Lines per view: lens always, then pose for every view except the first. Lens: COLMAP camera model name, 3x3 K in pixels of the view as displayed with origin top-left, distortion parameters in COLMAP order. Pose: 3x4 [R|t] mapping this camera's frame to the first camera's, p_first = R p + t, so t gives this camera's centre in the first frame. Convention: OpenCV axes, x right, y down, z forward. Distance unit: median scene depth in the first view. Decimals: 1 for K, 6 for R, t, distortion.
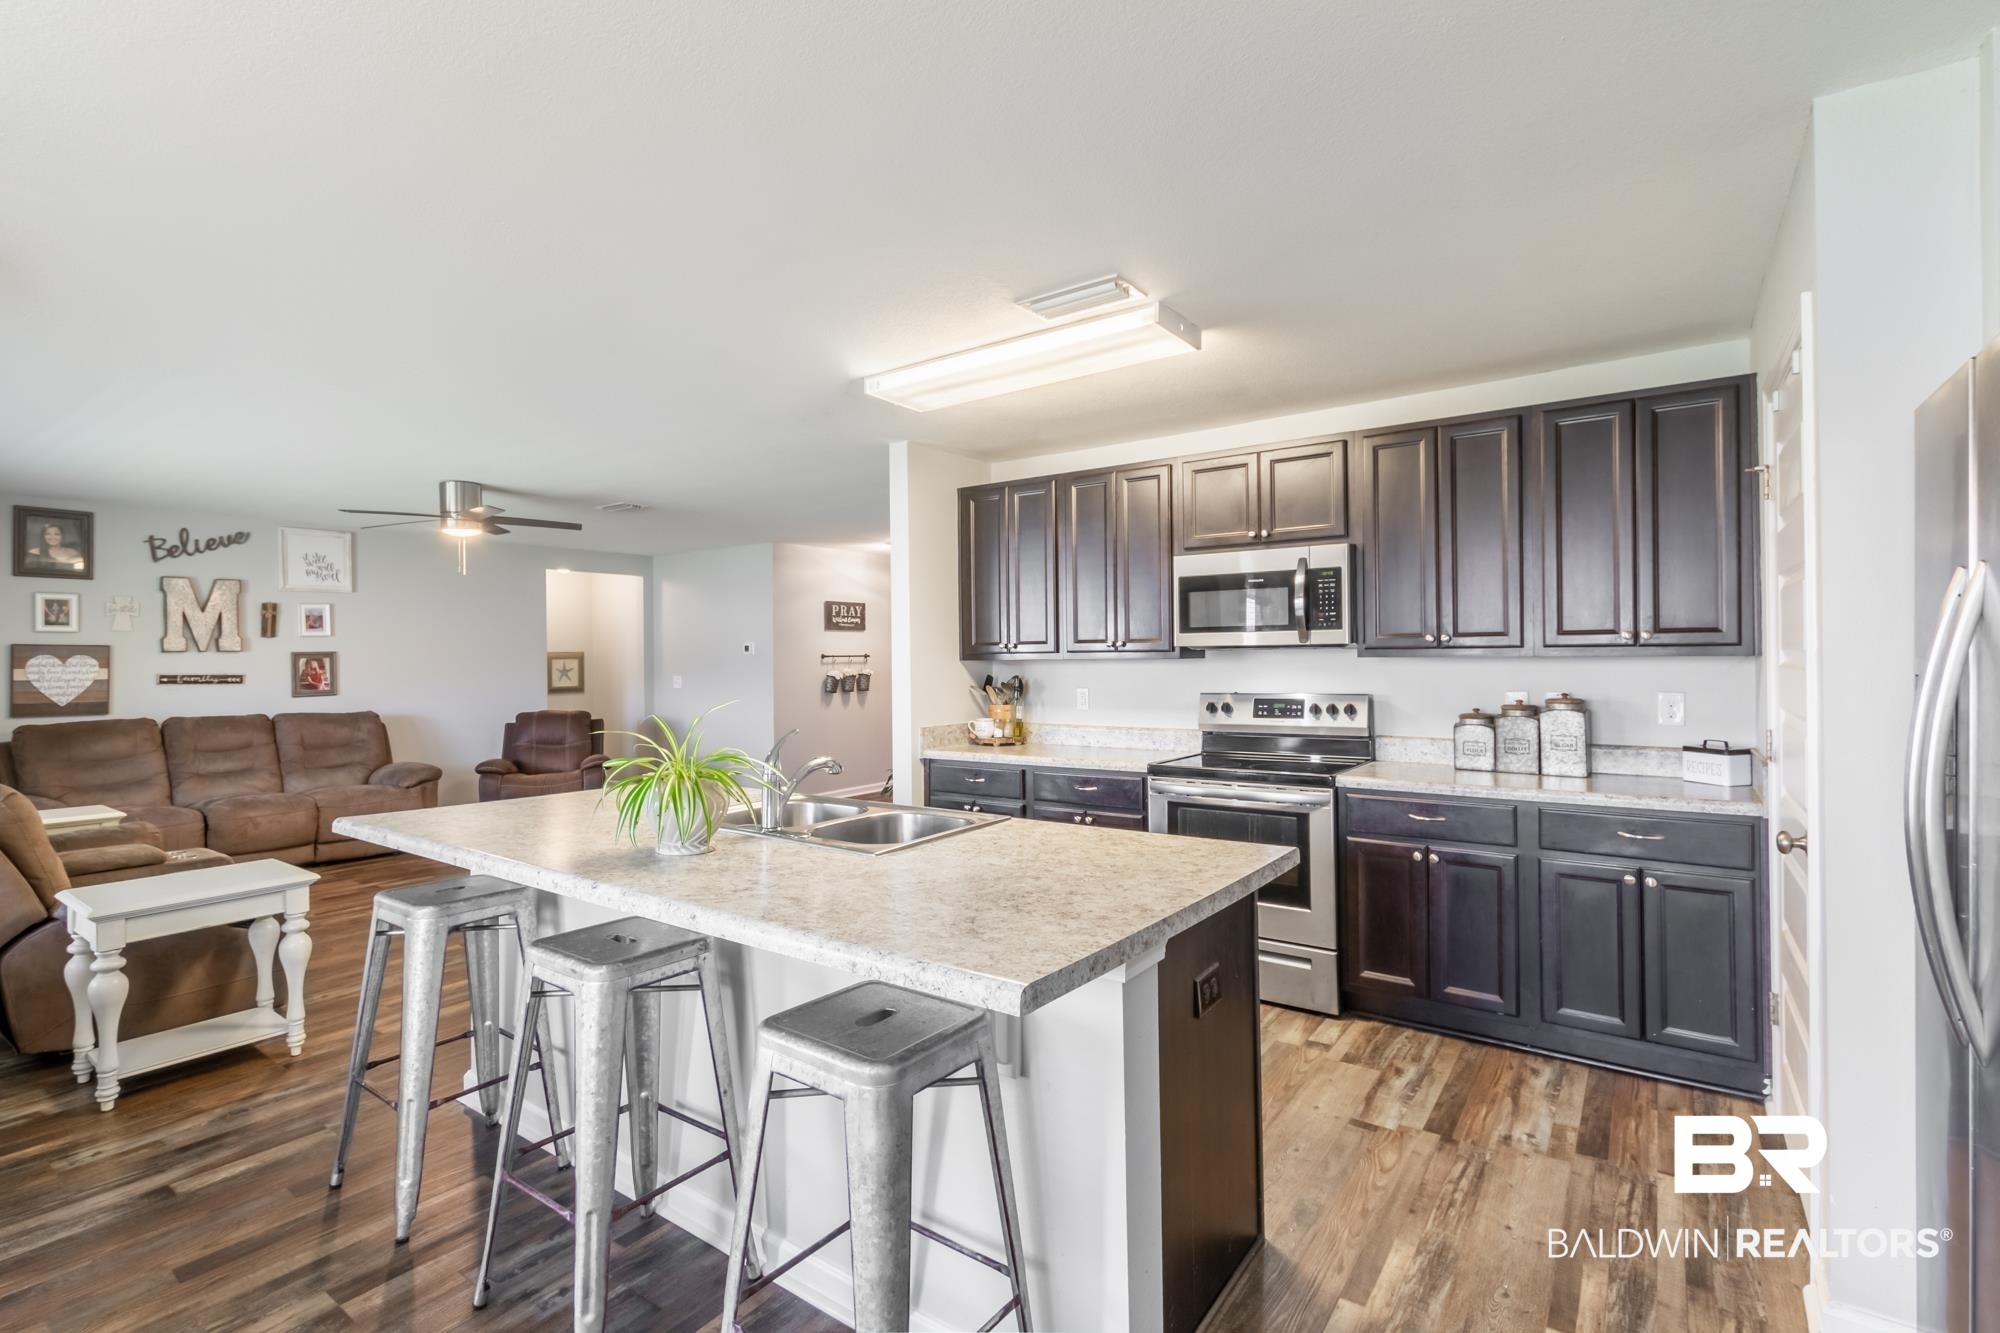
lens RADIAL K [[899.0, 0, 959.3], [0, 899.0, 651.4], [0, 0, 1]] dist [0.004764, -0.003666]
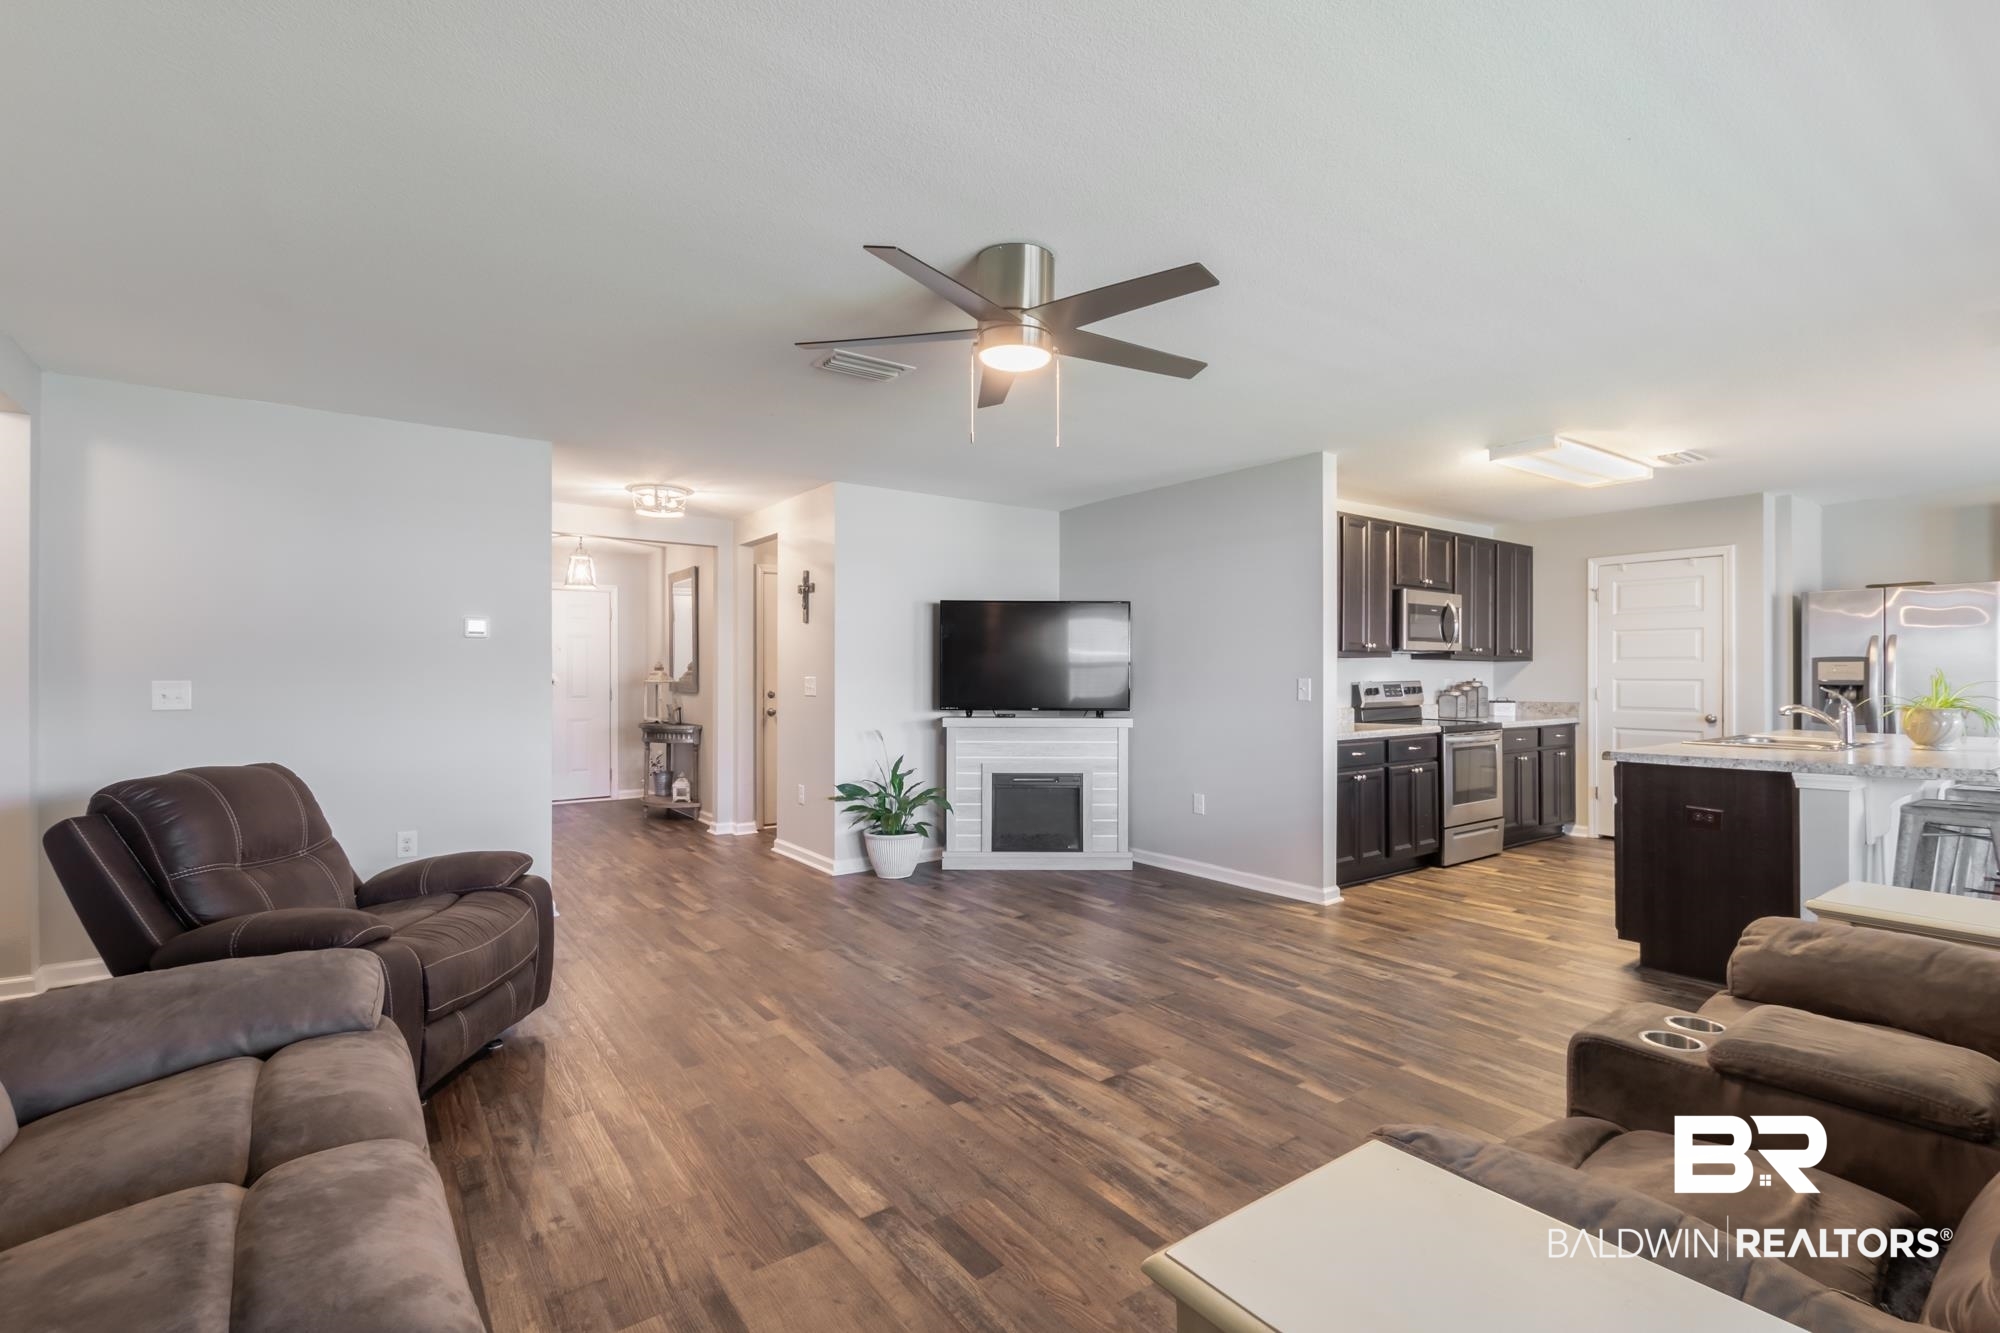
lens RADIAL K [[899.0, 0, 1010.2], [0, 899.0, 677.0], [0, 0, 1]] dist [0.004764, -0.003666]
pose [[0.309544, 0.008312, 0.950849, -0.847900], [-0.008348, 0.999947, -0.006023, 0.035787], [-0.950849, -0.006074, 0.309597, 0.718716]]
